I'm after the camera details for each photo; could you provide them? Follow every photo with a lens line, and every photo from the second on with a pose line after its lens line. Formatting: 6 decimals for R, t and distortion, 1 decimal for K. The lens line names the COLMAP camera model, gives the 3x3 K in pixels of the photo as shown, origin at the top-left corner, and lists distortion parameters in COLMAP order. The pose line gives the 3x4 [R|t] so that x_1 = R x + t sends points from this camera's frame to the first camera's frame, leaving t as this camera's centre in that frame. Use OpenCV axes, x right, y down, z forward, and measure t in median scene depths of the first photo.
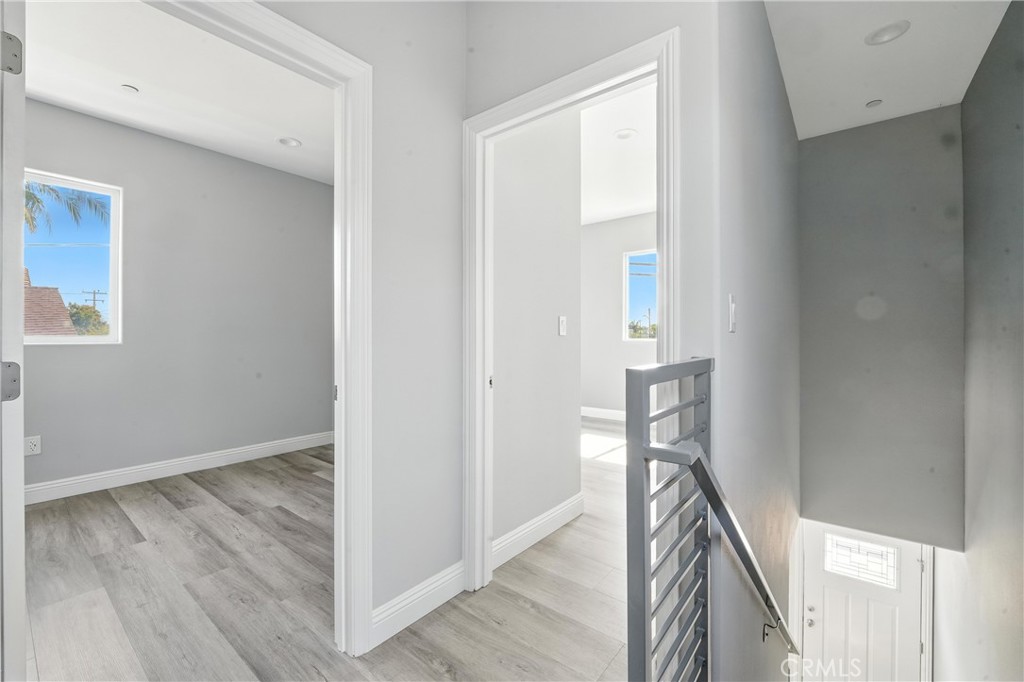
lens RADIAL K [[419.5, 0, 505.8], [0, 419.5, 337.3], [0, 0, 1]] dist [-0.015670, -0.000124]
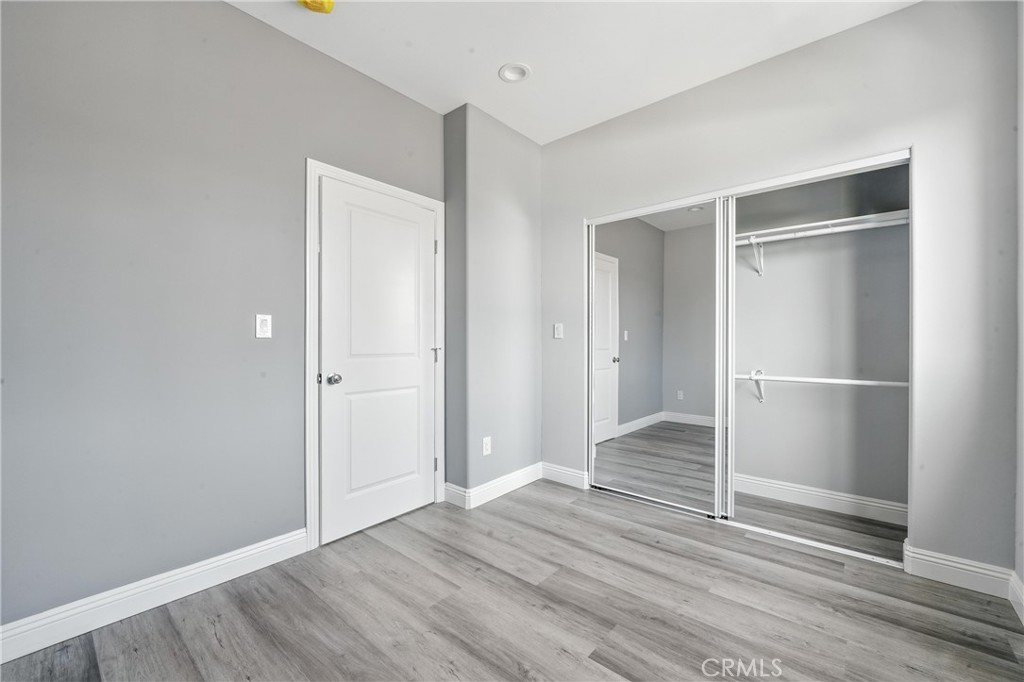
lens RADIAL K [[419.5, 0, 513.7], [0, 419.5, 340.8], [0, 0, 1]] dist [-0.015670, -0.000124]
pose [[-0.999573, -0.000353, 0.029233, -0.631307], [-0.000291, 0.999998, 0.002142, -0.003850], [-0.029234, 0.002132, -0.999570, 1.351884]]
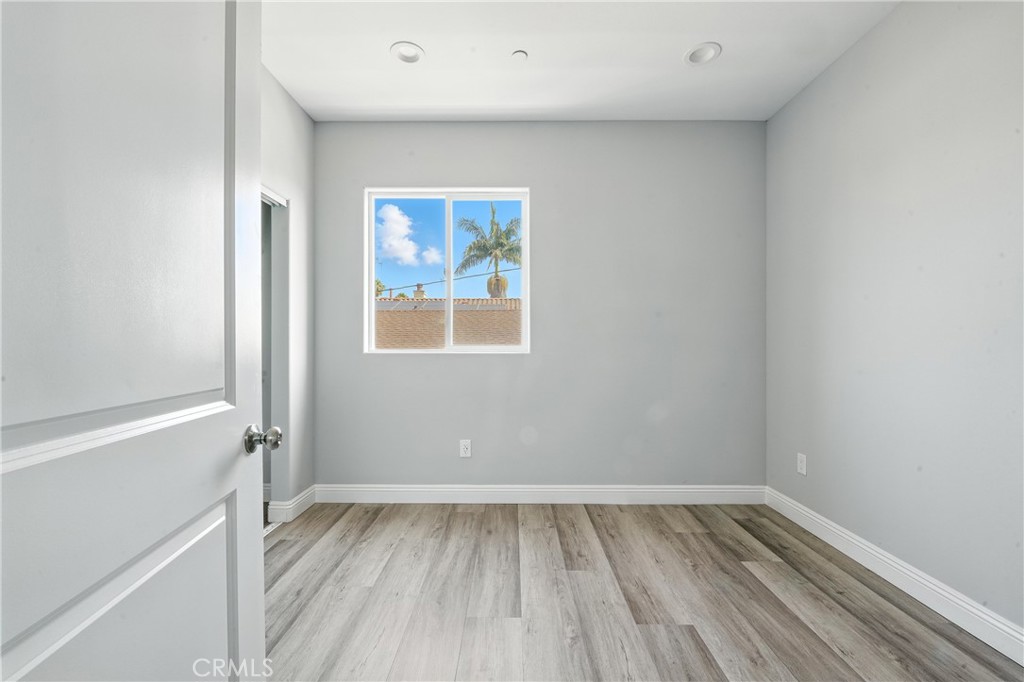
lens RADIAL K [[419.5, 0, 505.9], [0, 419.5, 344.5], [0, 0, 1]] dist [-0.015670, -0.000124]
pose [[0.614111, -0.003429, -0.789212, -0.234204], [0.000993, 0.999993, -0.003571, -0.001261], [0.789219, 0.001409, 0.614111, 0.418294]]
